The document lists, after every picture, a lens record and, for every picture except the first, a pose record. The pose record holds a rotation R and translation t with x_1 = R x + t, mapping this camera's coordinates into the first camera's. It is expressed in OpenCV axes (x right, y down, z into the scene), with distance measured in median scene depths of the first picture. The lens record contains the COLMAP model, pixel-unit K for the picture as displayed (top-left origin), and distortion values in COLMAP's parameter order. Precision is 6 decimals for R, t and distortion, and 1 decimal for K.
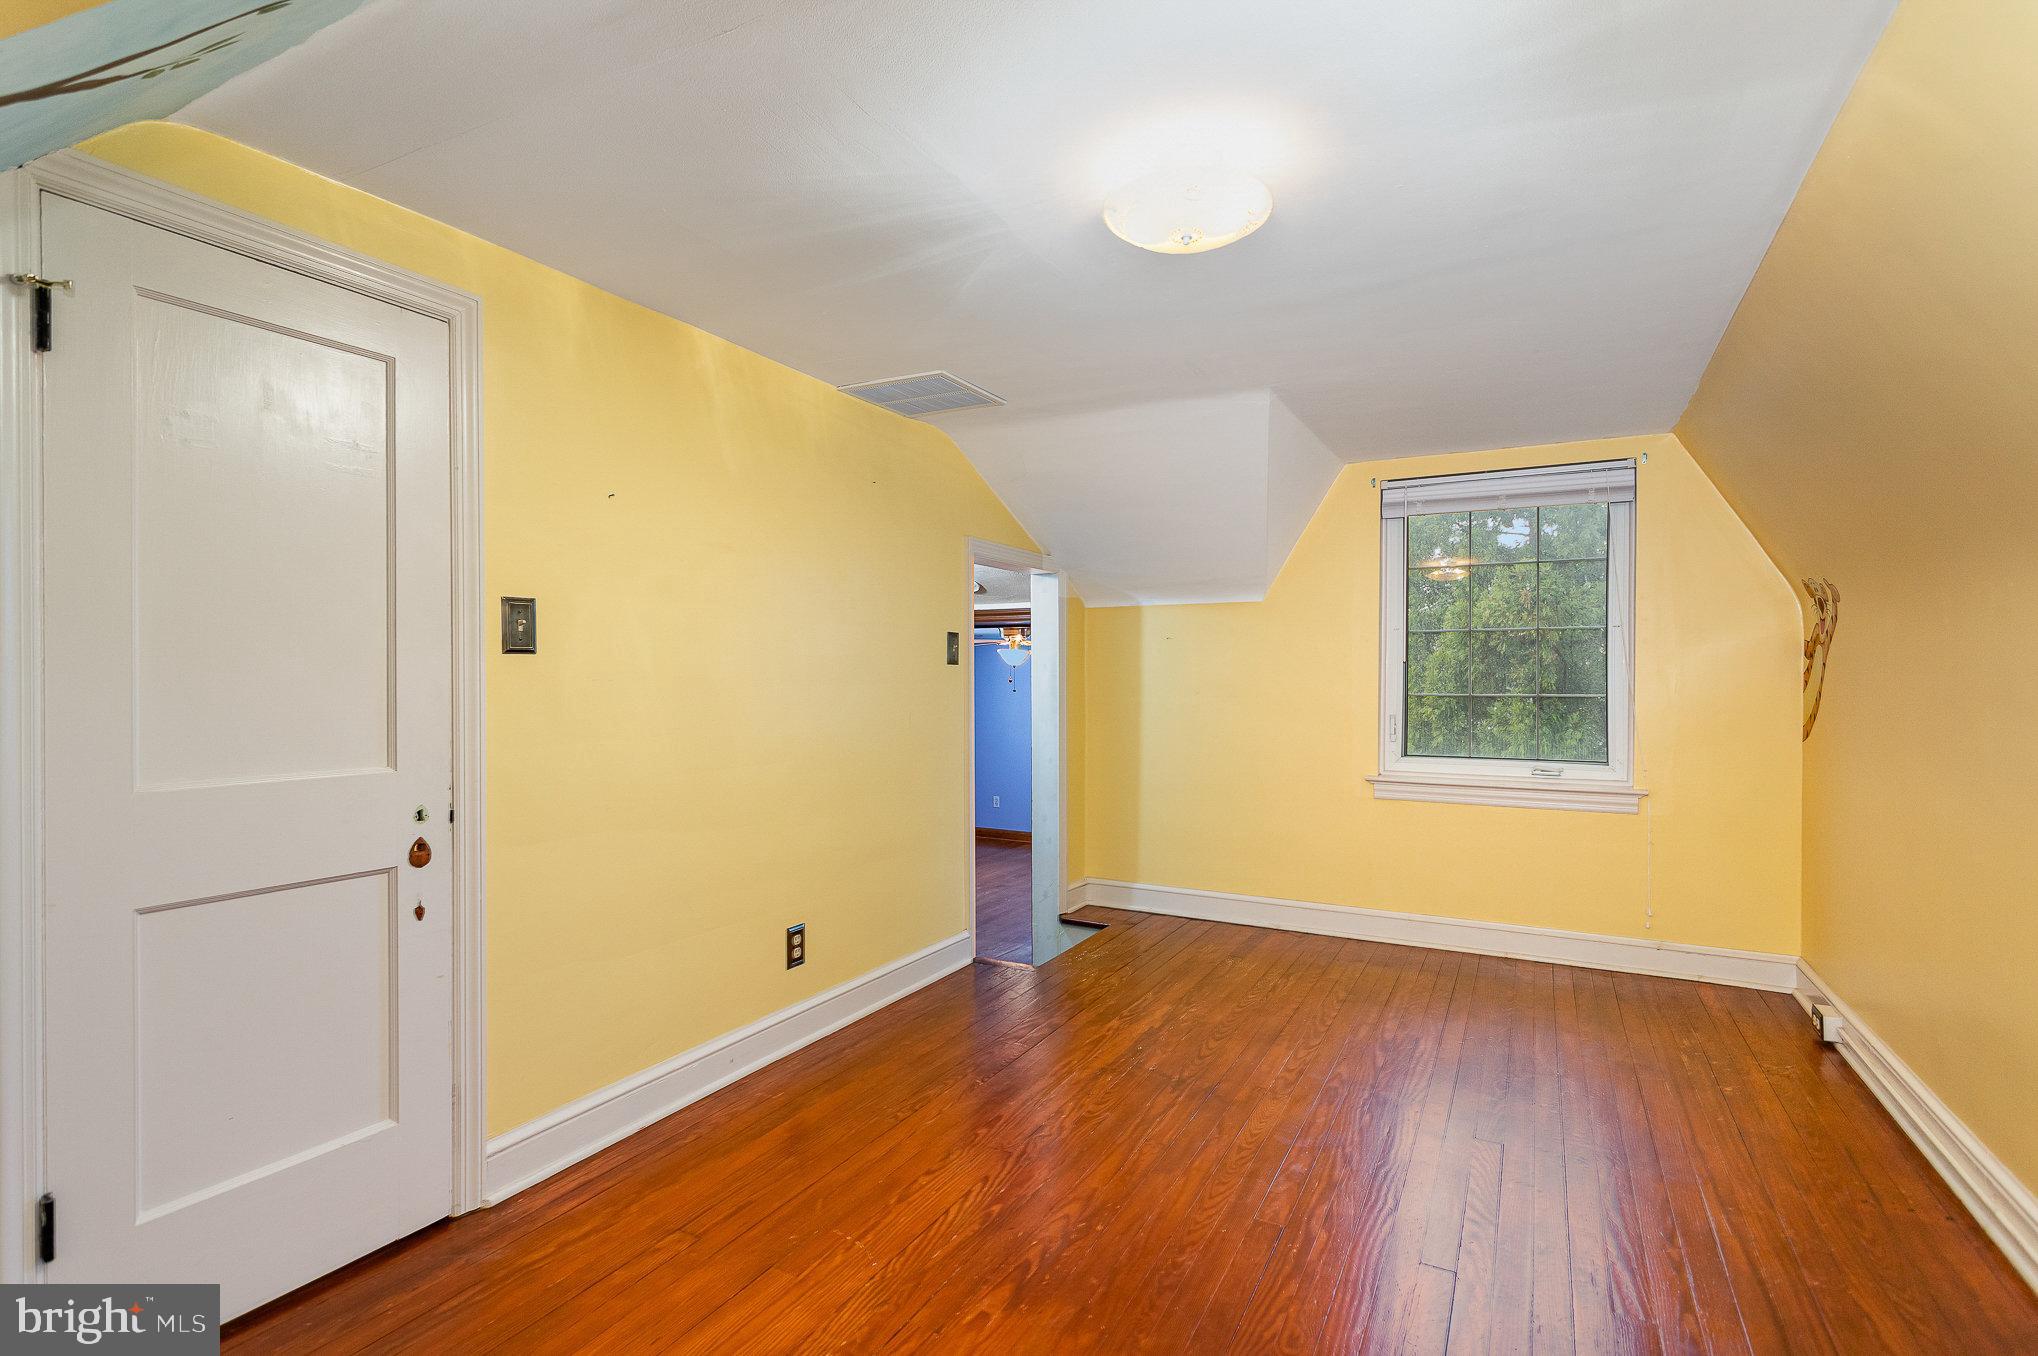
lens RADIAL K [[980.9, 0, 1000.0], [0, 980.9, 679.9], [0, 0, 1]] dist [0.025651, -0.000067]
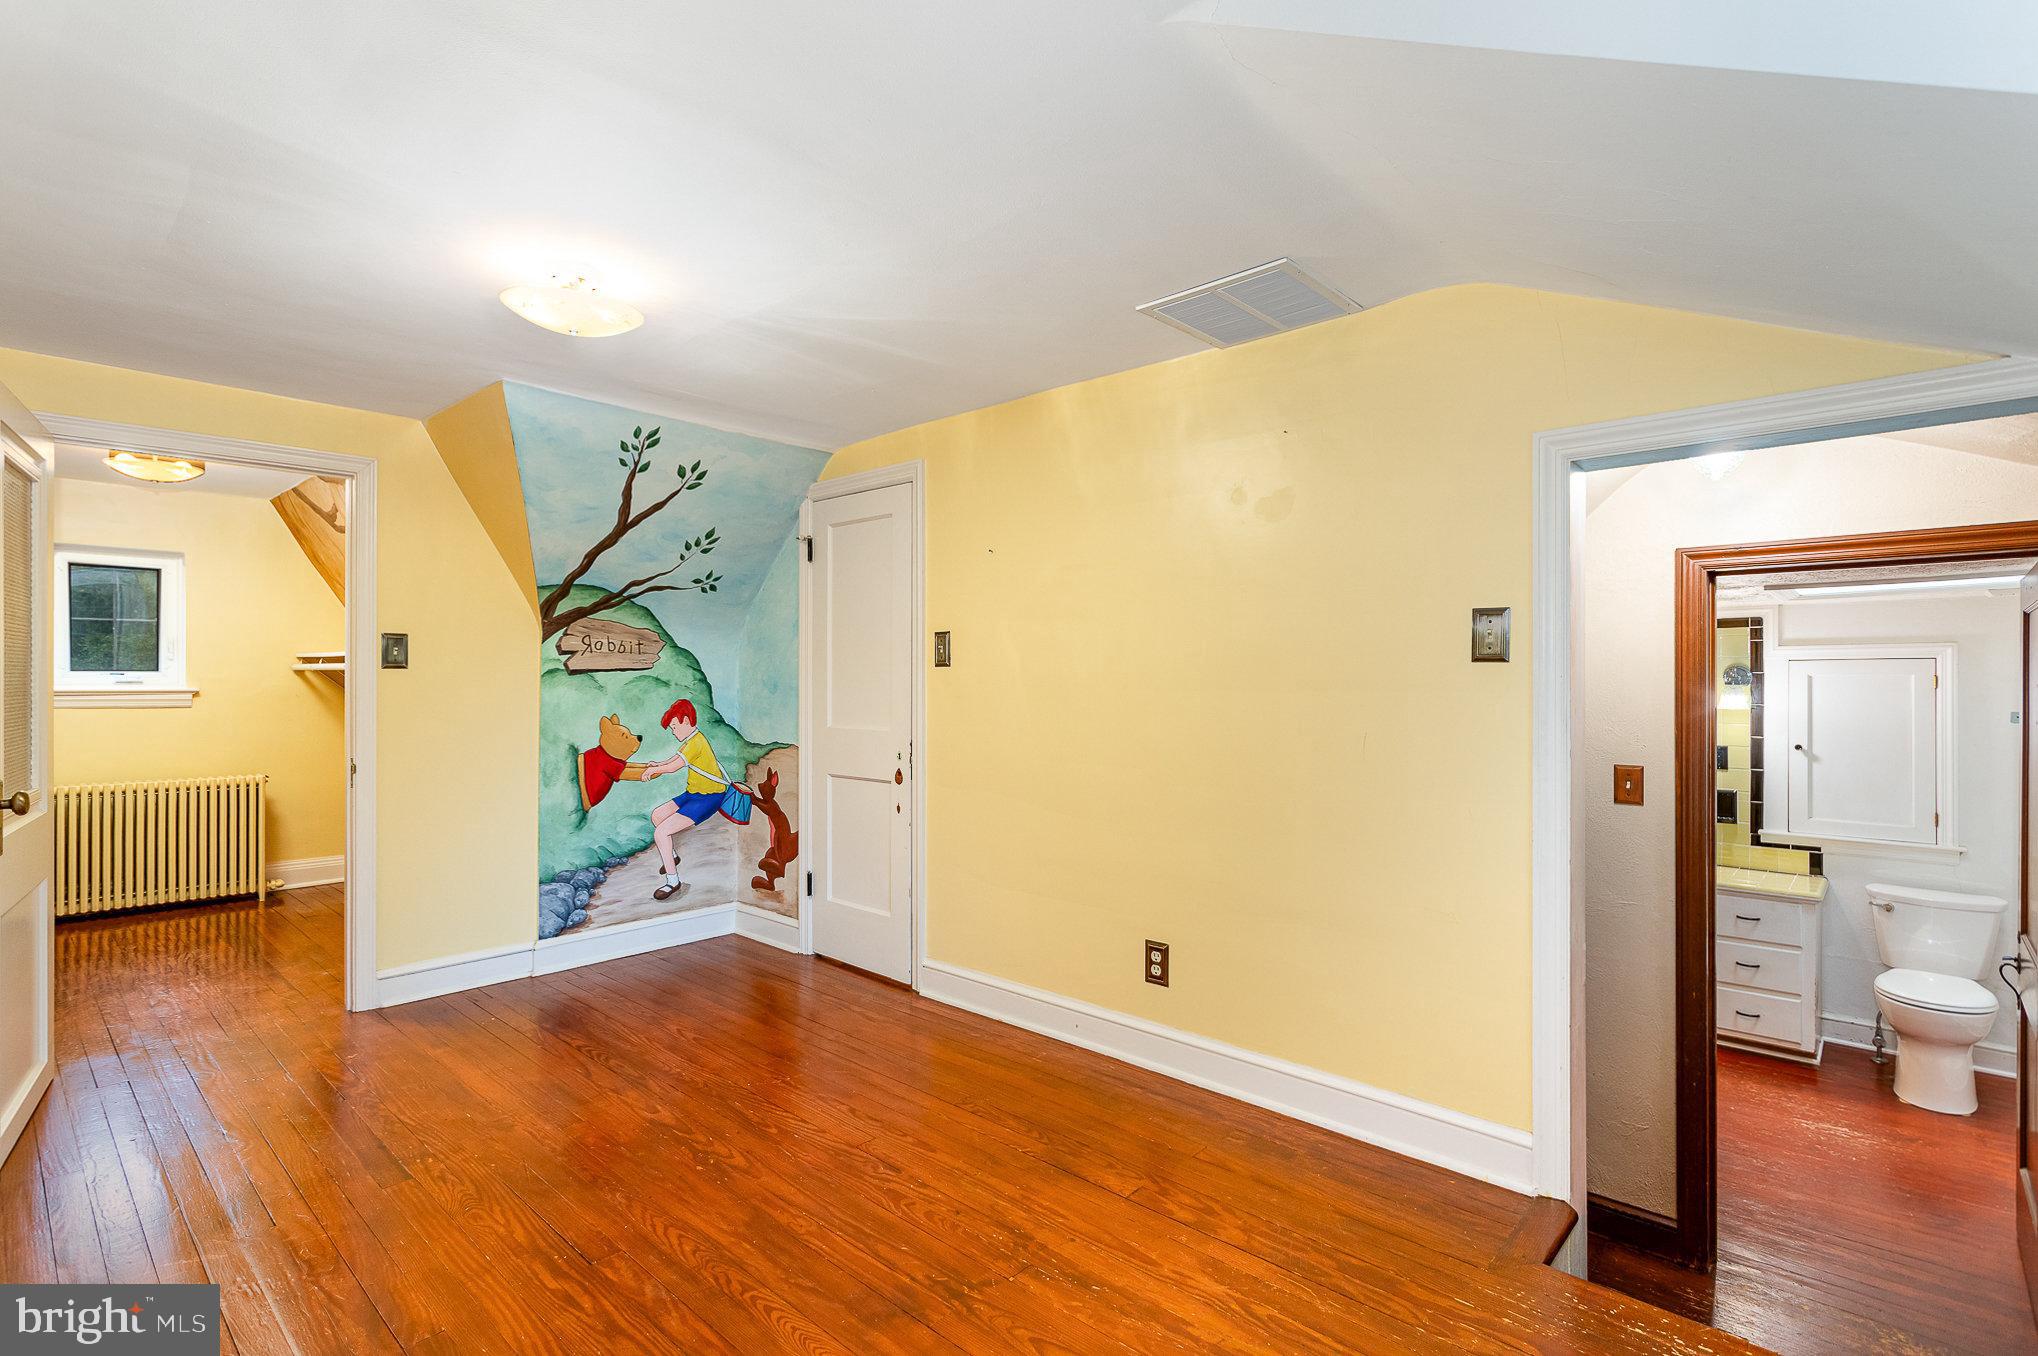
lens RADIAL K [[963.2, 0, 1019.0], [0, 963.2, 678.0], [0, 0, 1]] dist [0.000203, 0.000007]
pose [[-0.238477, -0.010162, -0.971095, 0.938978], [-0.007607, 0.999934, -0.008596, 0.004590], [0.971118, 0.005338, -0.238539, 1.399664]]
